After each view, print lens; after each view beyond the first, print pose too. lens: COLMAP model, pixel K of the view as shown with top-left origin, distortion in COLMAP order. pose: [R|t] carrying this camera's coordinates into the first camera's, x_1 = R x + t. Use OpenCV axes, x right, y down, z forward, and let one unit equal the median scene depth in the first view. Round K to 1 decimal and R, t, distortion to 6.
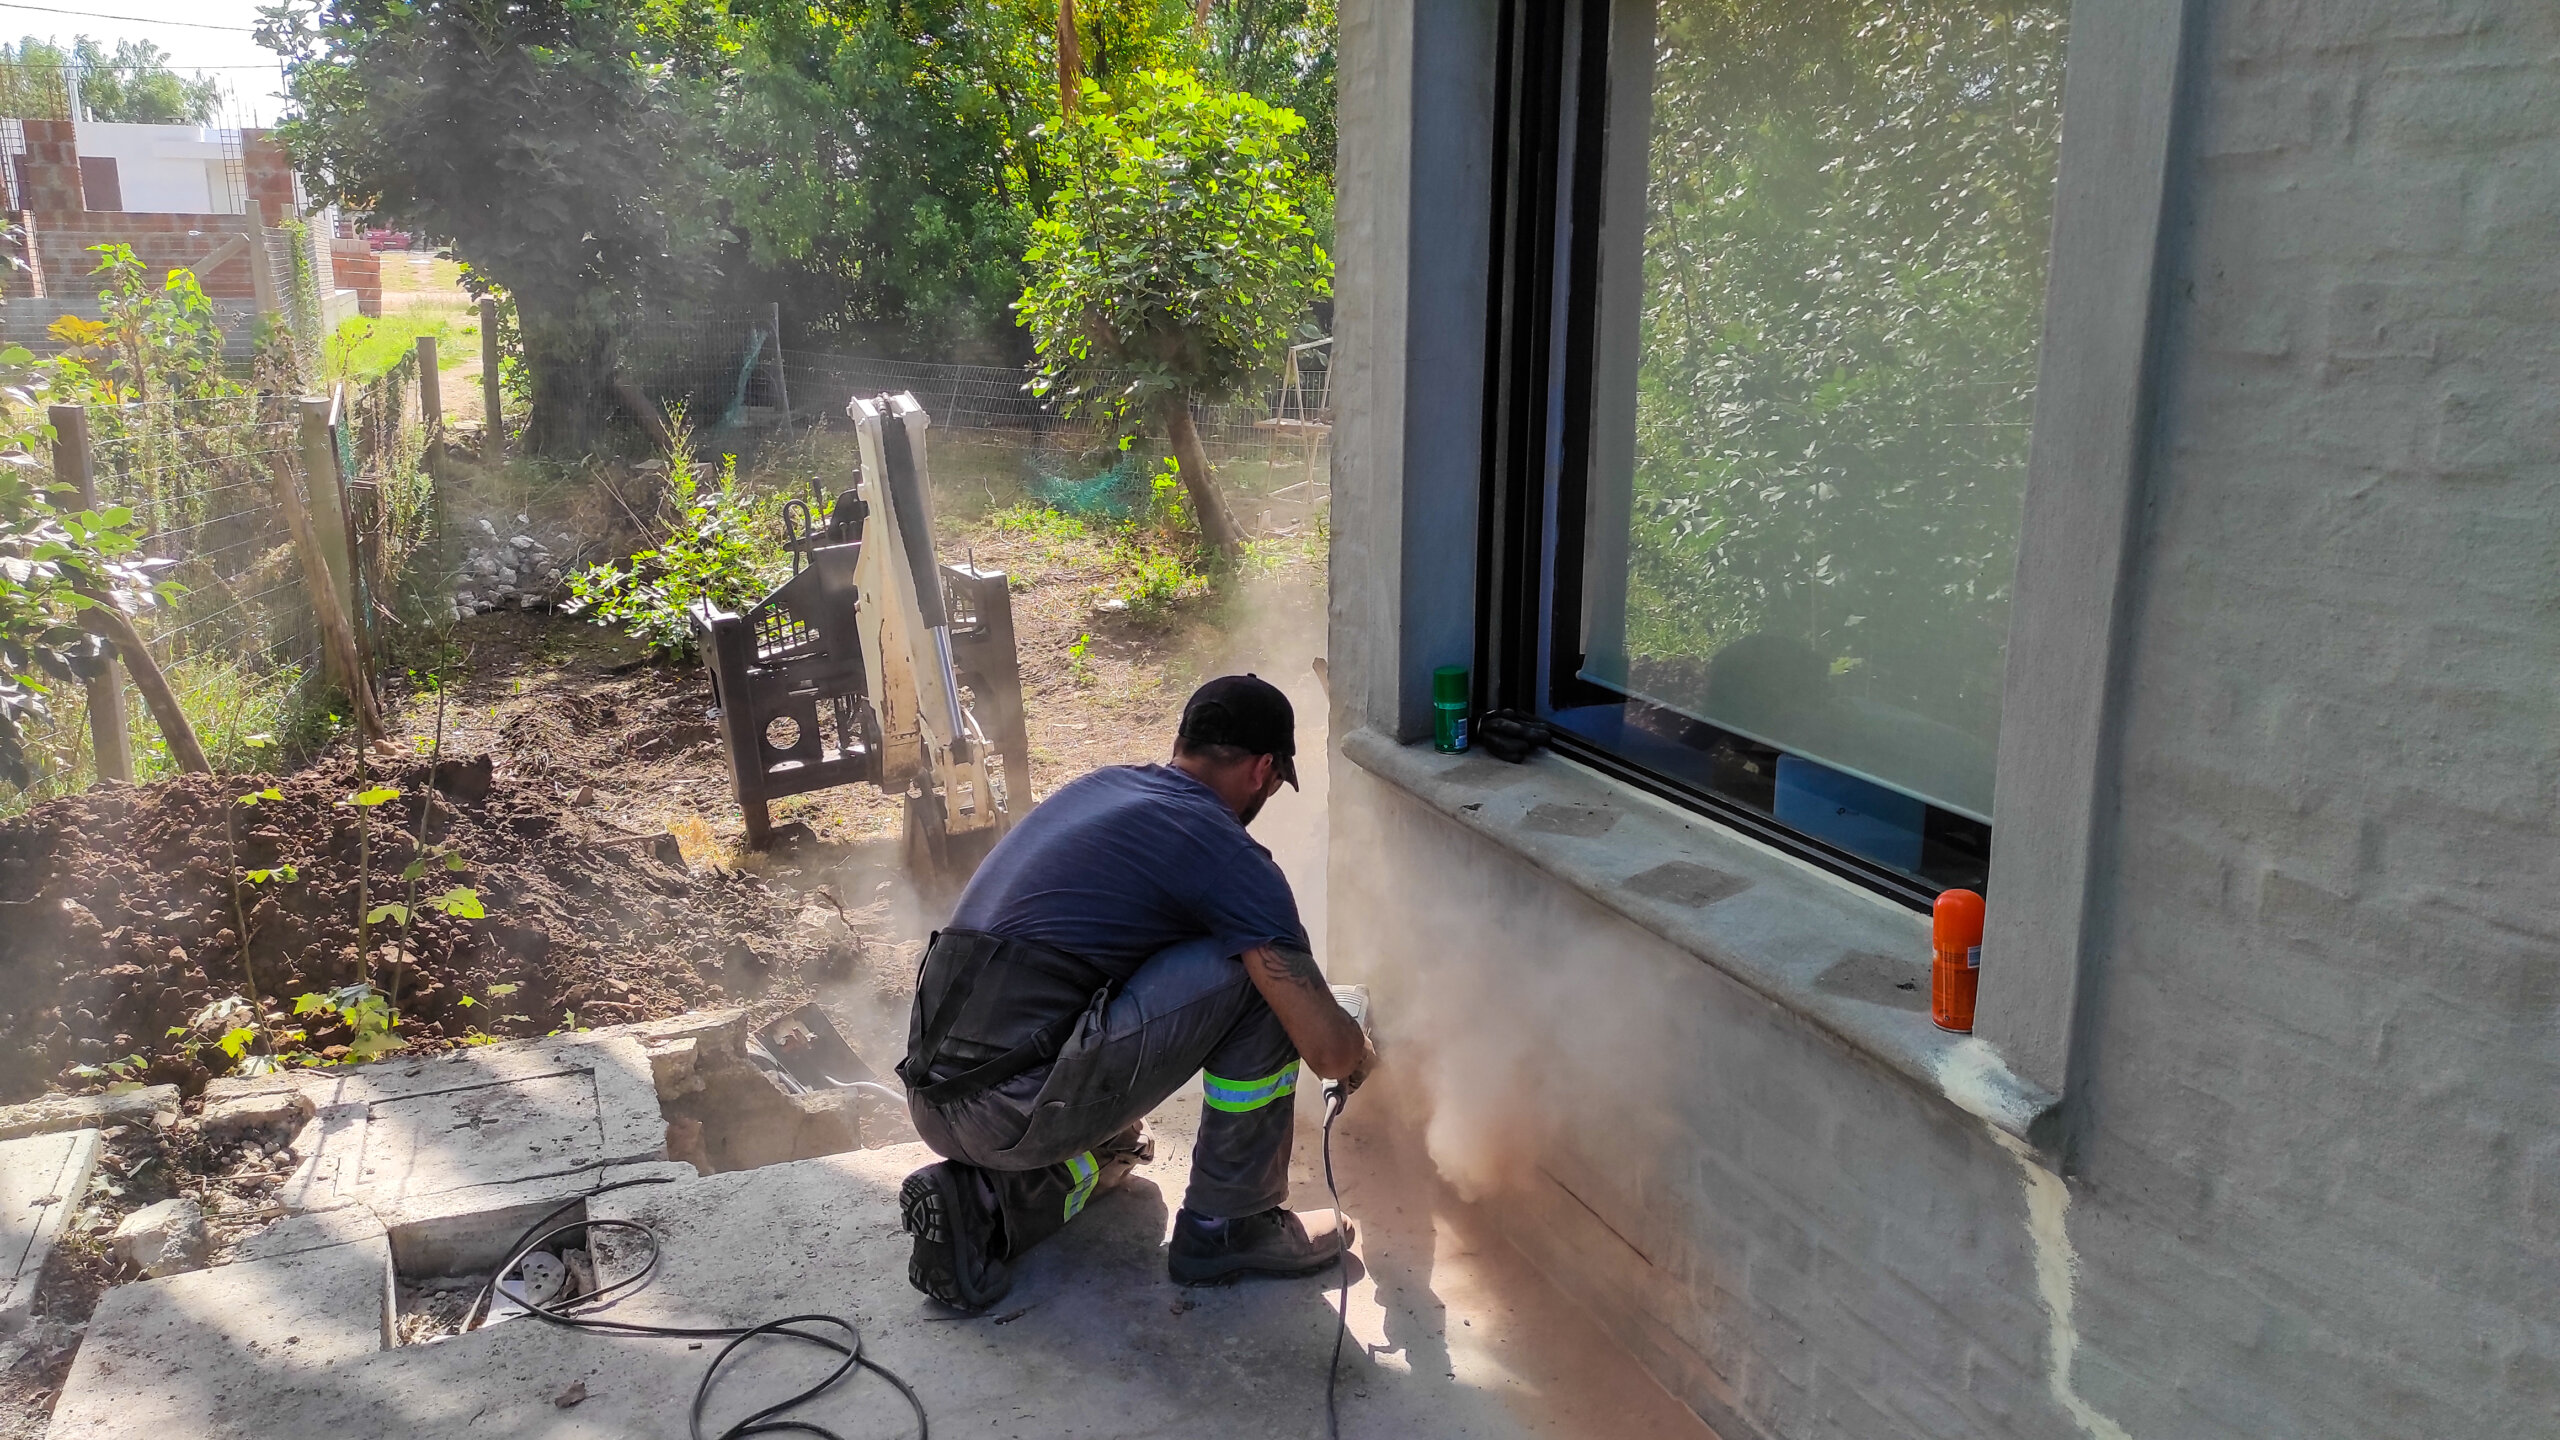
lens RADIAL K [[1880.2, 0, 1280.9], [0, 1880.2, 696.9], [0, 0, 1]] dist [0.047442, -0.040835]
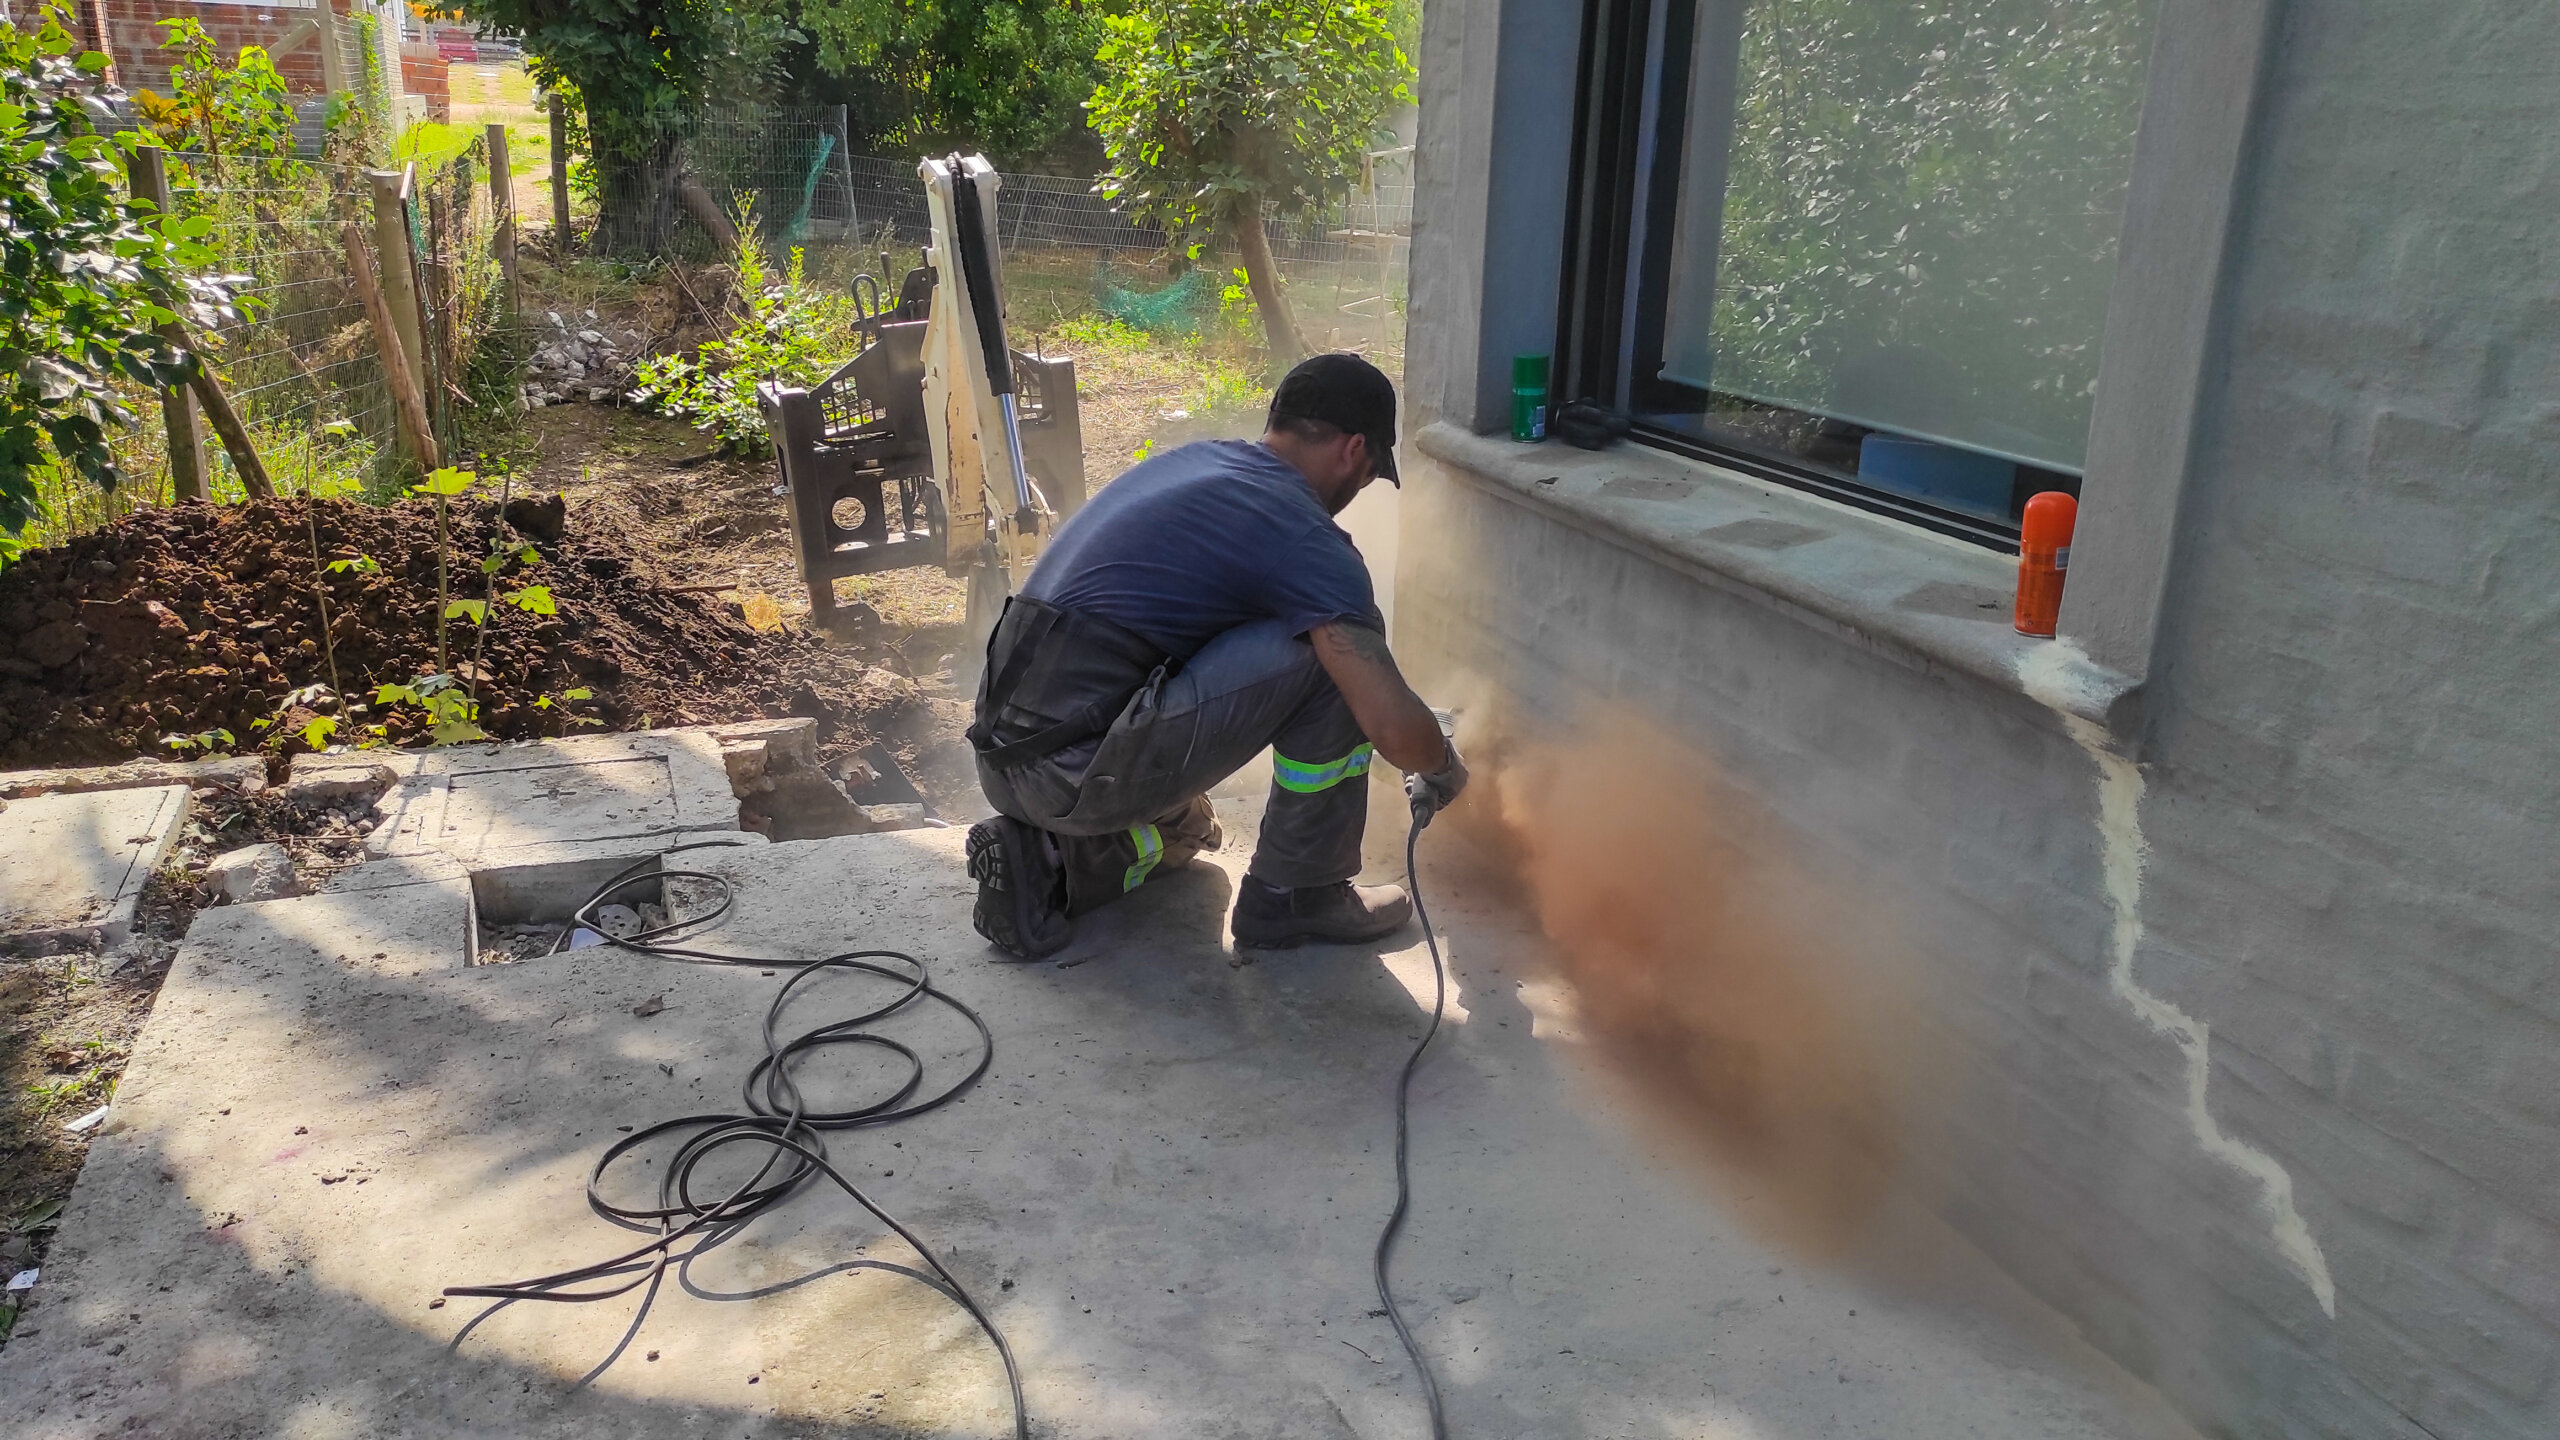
lens RADIAL K [[1880.2, 0, 1281.8], [0, 1880.2, 701.6], [0, 0, 1]] dist [0.047442, -0.040835]
pose [[0.998996, 0.034689, -0.028351, -0.005602], [-0.032334, 0.996295, 0.079694, 0.091737], [0.031010, -0.078697, 0.996416, -0.000153]]
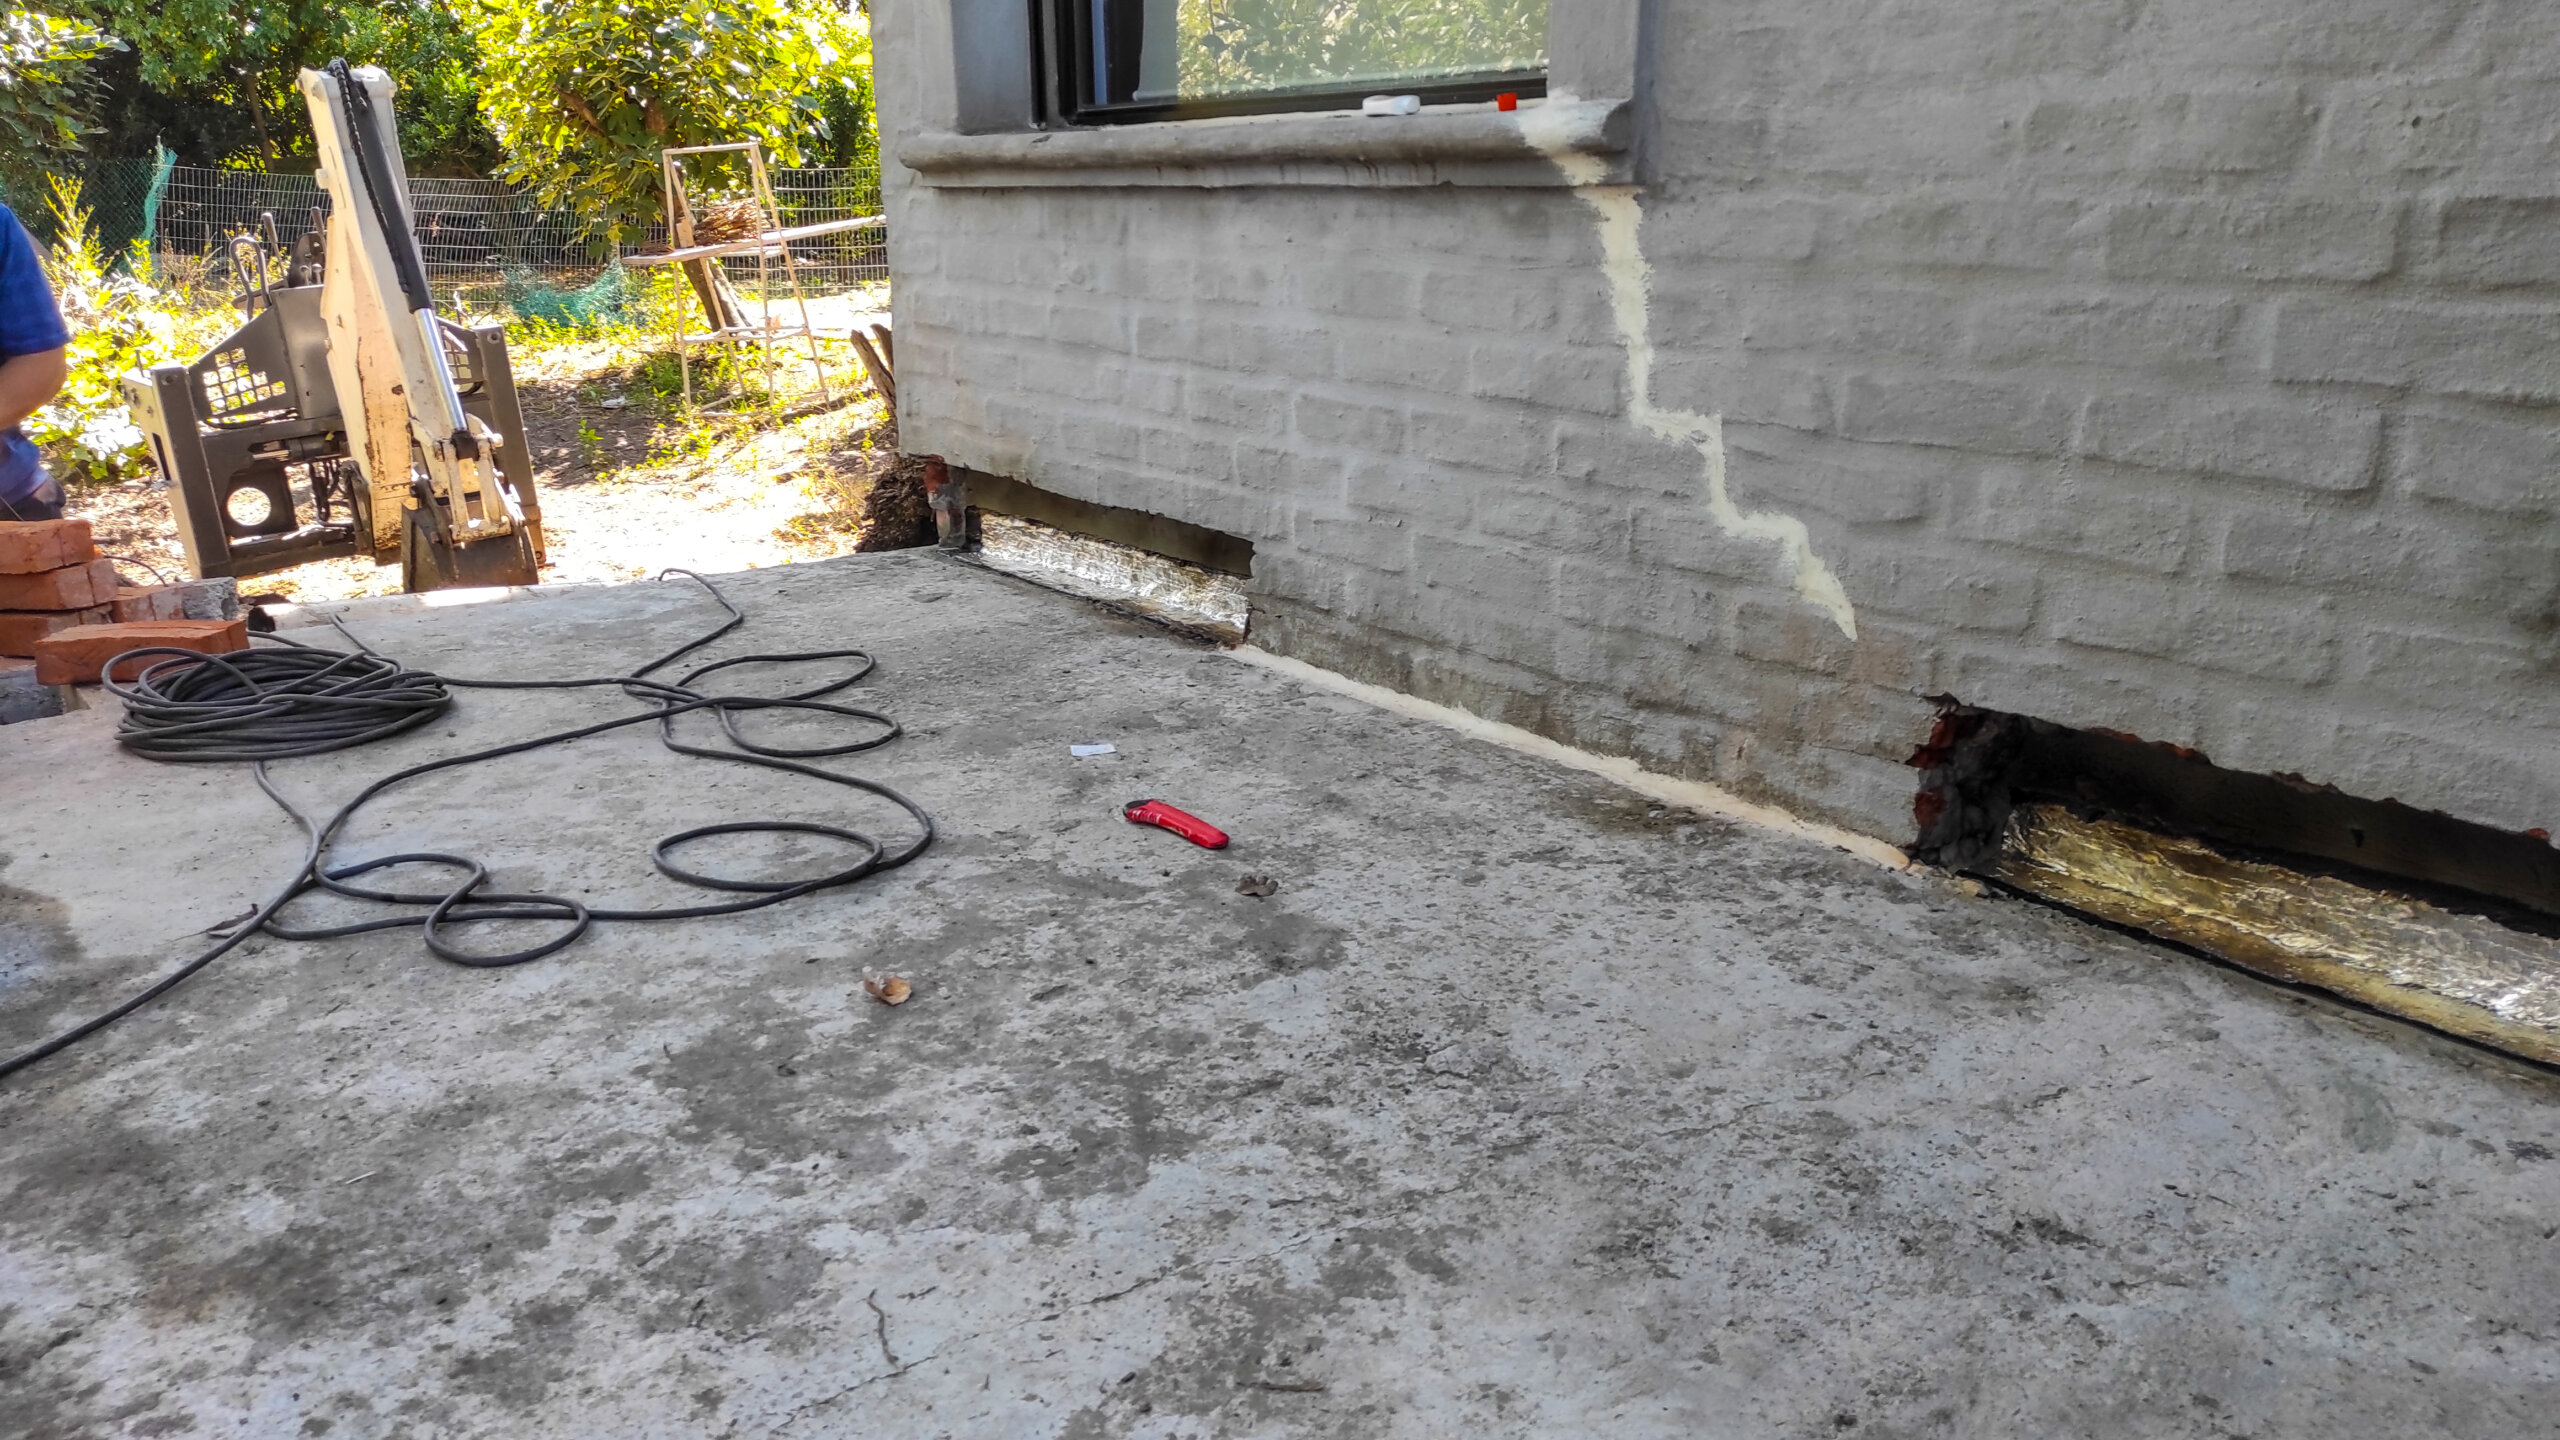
lens RADIAL K [[1880.2, 0, 1276.6], [0, 1880.2, 754.9], [0, 0, 1]] dist [0.047442, -0.040835]
pose [[0.968984, -0.087676, 0.231048, -0.030224], [0.068874, 0.993716, 0.088237, 0.271355], [-0.237332, -0.069587, 0.968933, 0.003978]]
